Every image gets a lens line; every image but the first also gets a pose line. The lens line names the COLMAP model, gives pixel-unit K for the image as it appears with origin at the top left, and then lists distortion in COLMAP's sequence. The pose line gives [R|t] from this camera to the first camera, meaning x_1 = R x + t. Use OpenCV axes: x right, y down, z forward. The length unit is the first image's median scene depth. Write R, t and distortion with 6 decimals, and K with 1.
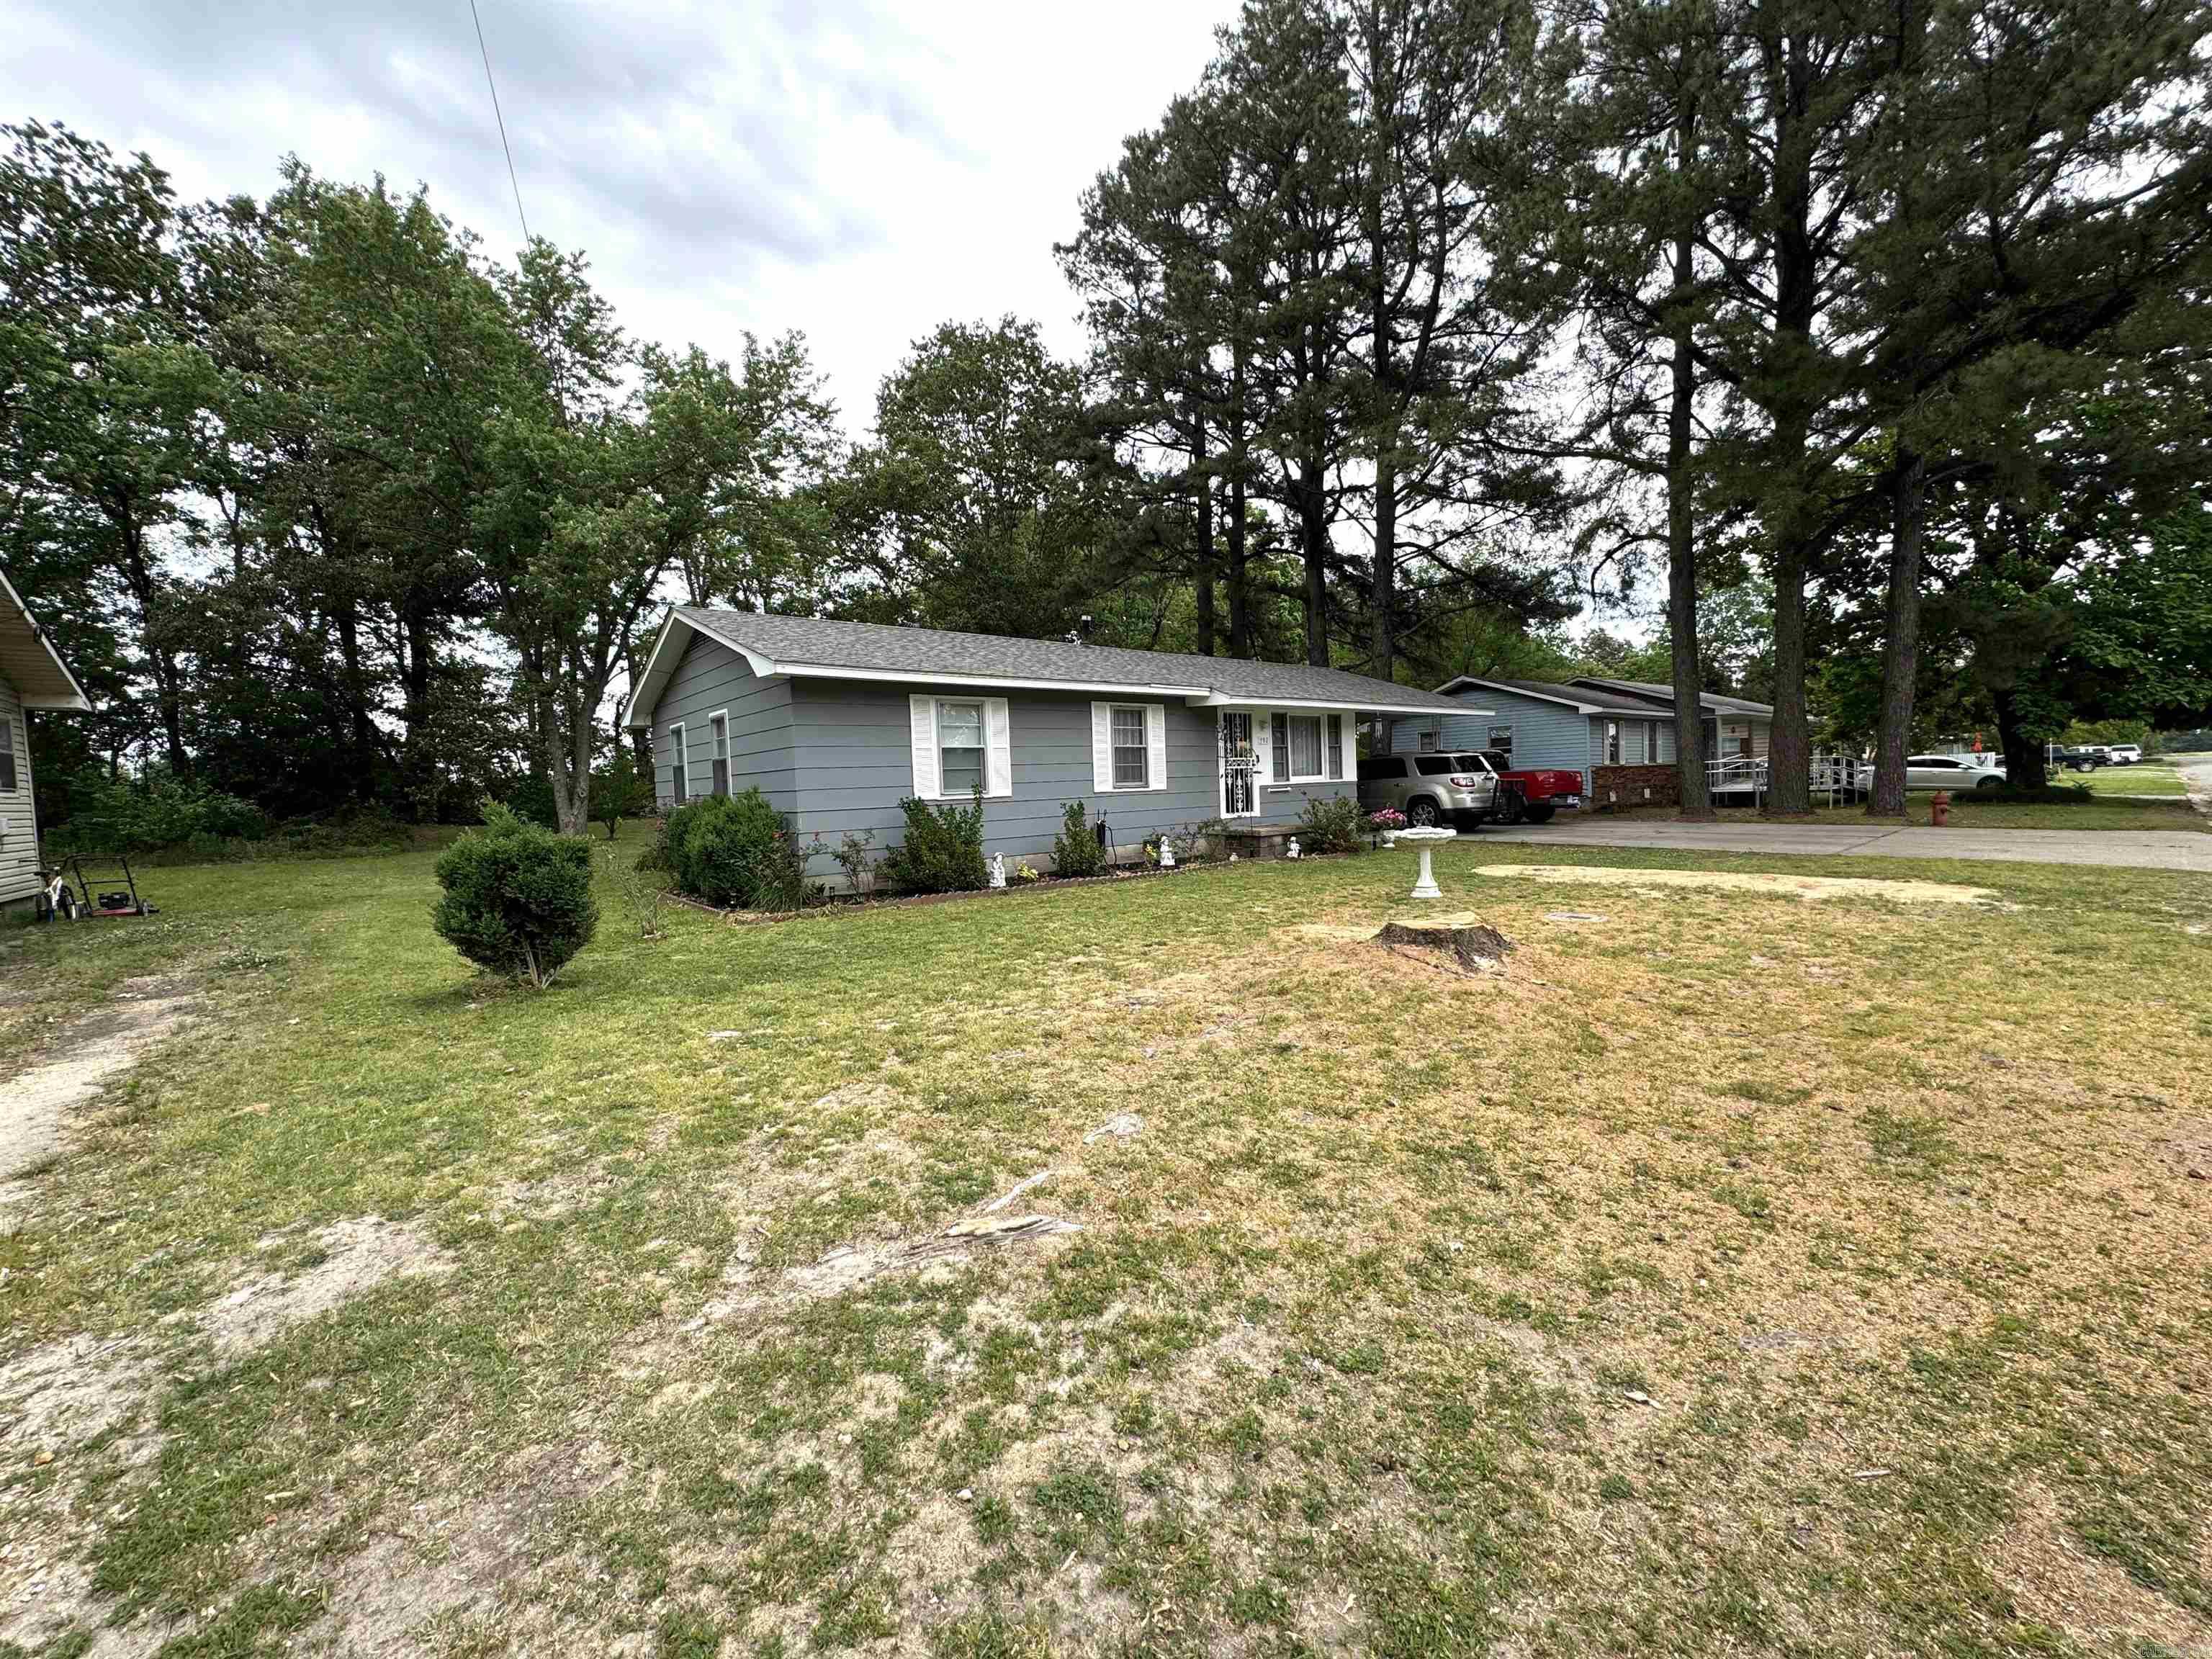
lens RADIAL K [[864.0, 0, 1106.0], [0, 864.0, 829.5], [0, 0, 1]] dist [-0.001457, -0.000036]
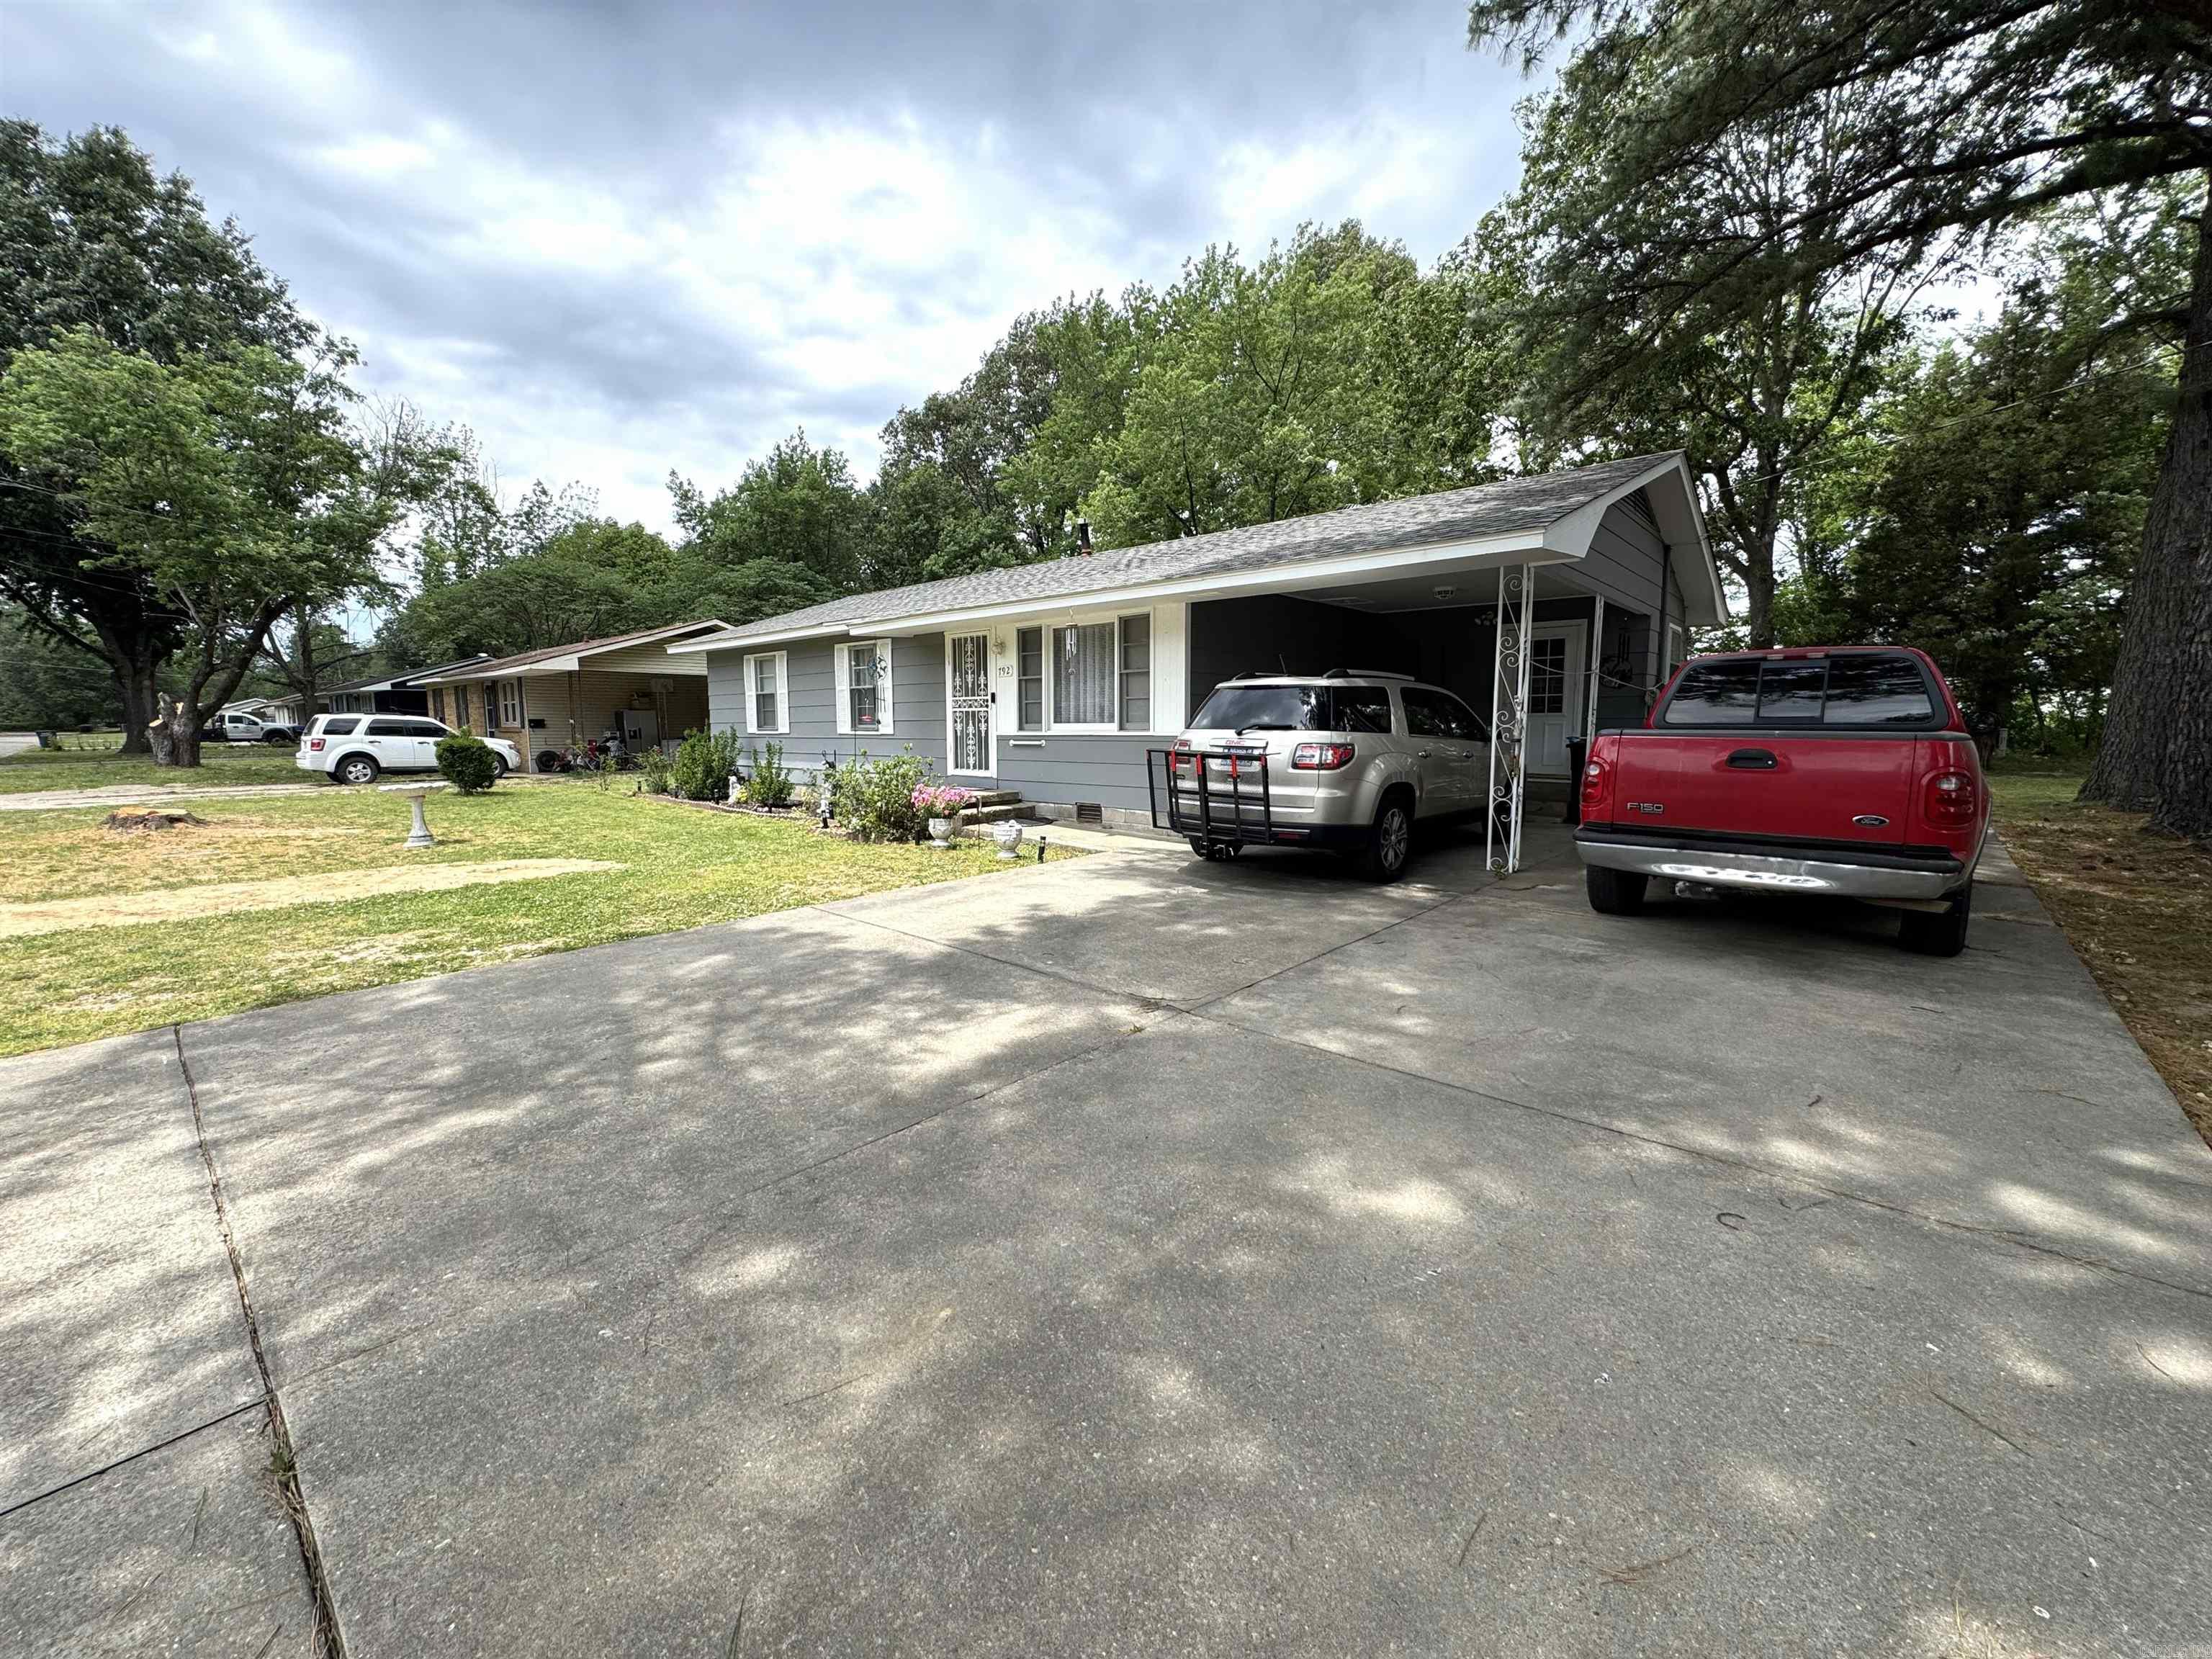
lens RADIAL K [[864.0, 0, 1106.0], [0, 864.0, 829.5], [0, 0, 1]] dist [-0.001457, -0.000036]
pose [[0.161295, 0.149398, -0.975533, 0.938533], [-0.057373, 0.988223, 0.141855, -0.083625], [0.985237, 0.033089, 0.167967, 1.009142]]
